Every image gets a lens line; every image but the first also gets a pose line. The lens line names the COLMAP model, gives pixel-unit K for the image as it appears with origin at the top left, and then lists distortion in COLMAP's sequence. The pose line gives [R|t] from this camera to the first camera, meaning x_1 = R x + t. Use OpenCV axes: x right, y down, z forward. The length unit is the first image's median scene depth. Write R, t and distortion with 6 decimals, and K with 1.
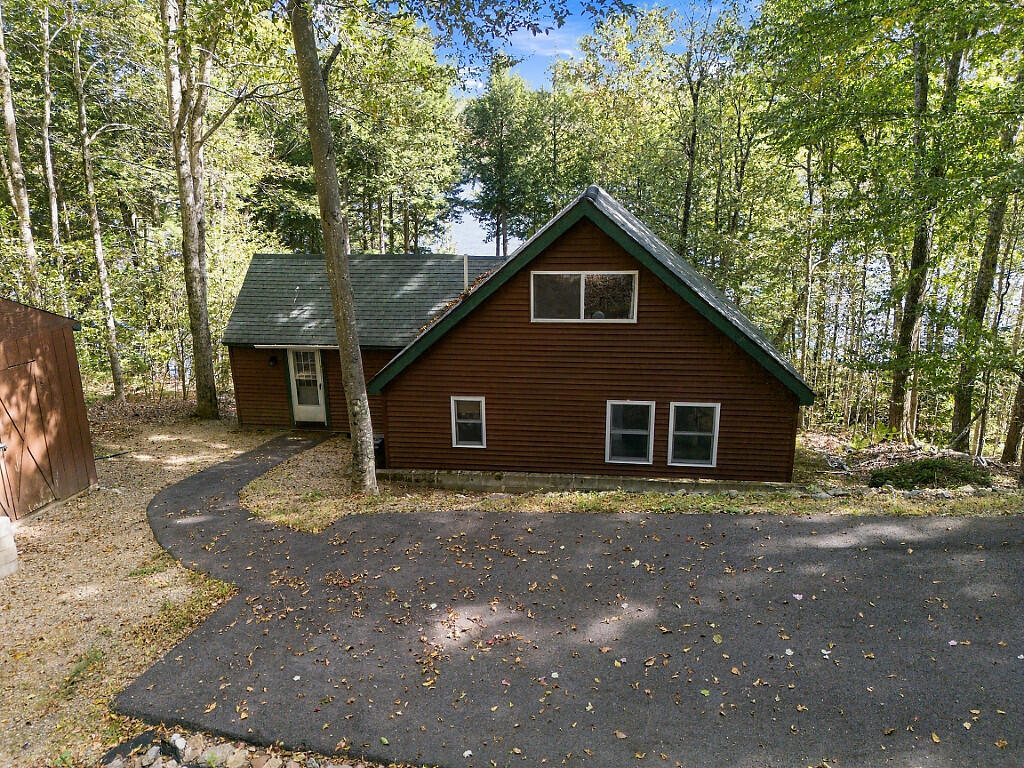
lens RADIAL K [[717.1, 0, 511.6], [0, 717.1, 387.1], [0, 0, 1]] dist [0.047193, -0.021869]
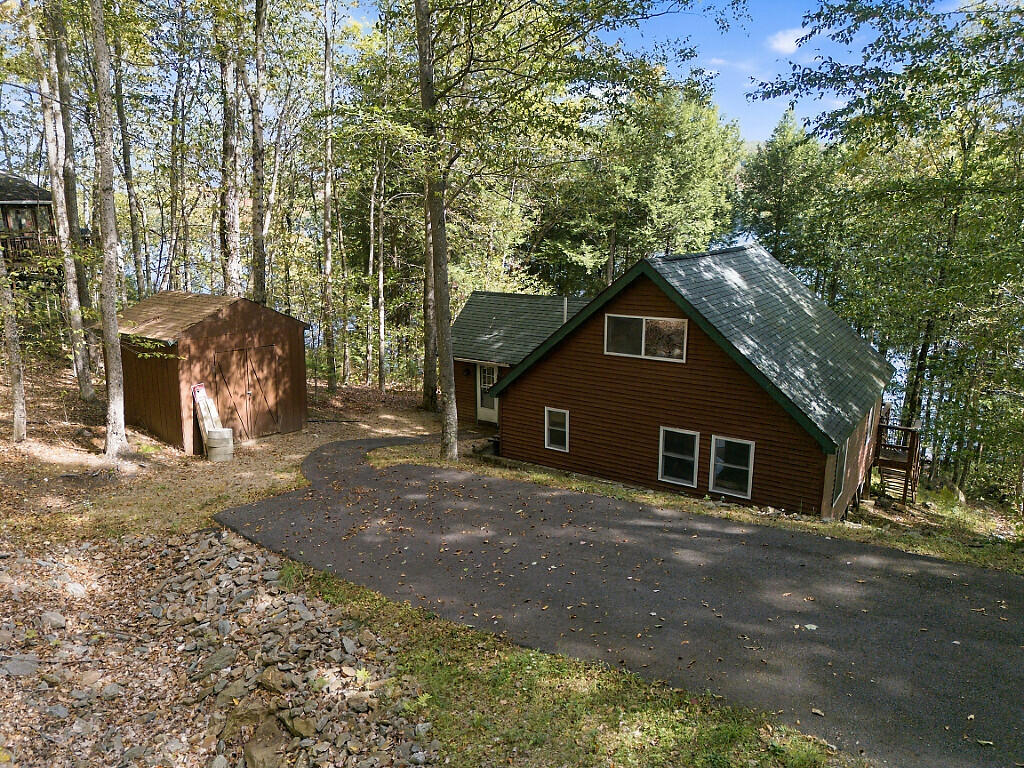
lens RADIAL K [[717.1, 0, 518.5], [0, 717.1, 388.2], [0, 0, 1]] dist [0.047193, -0.021869]
pose [[0.894901, 0.116438, -0.430808, 0.426774], [-0.141548, 0.989575, -0.026572, 0.021288], [0.423222, 0.084759, 0.902053, -0.176827]]
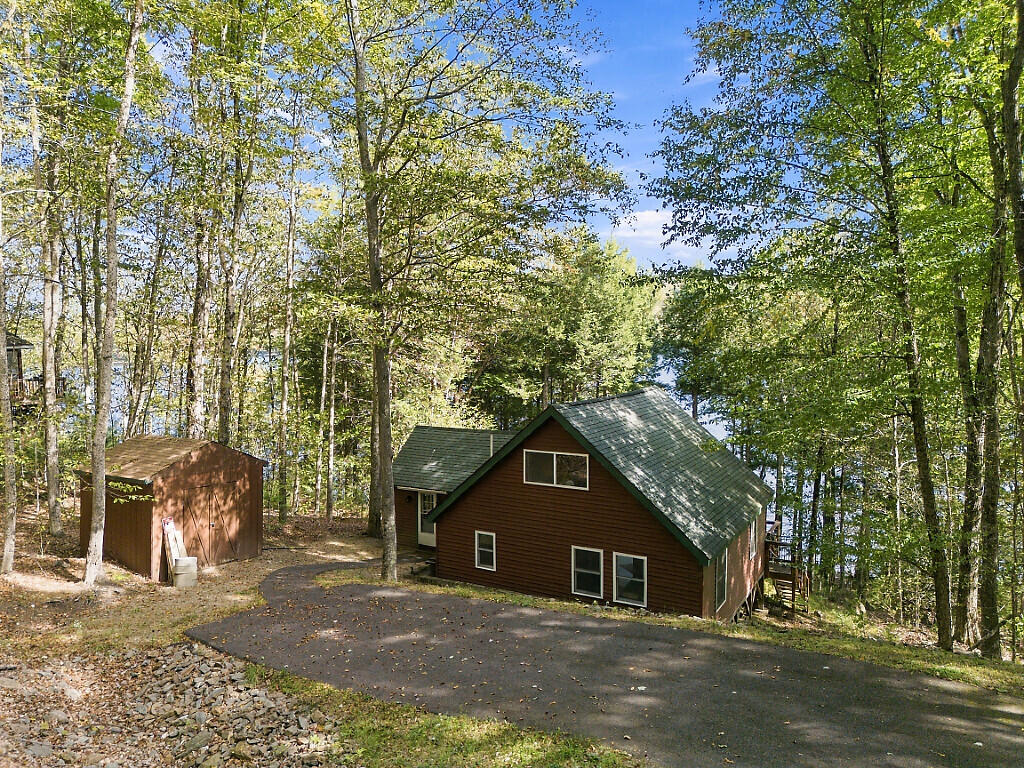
lens RADIAL K [[717.1, 0, 517.2], [0, 717.1, 384.6], [0, 0, 1]] dist [0.047193, -0.021869]
pose [[0.923412, 0.034537, -0.382254, 0.558105], [-0.121755, 0.970862, -0.206405, 0.016473], [0.363987, 0.237138, 0.900710, -0.371823]]
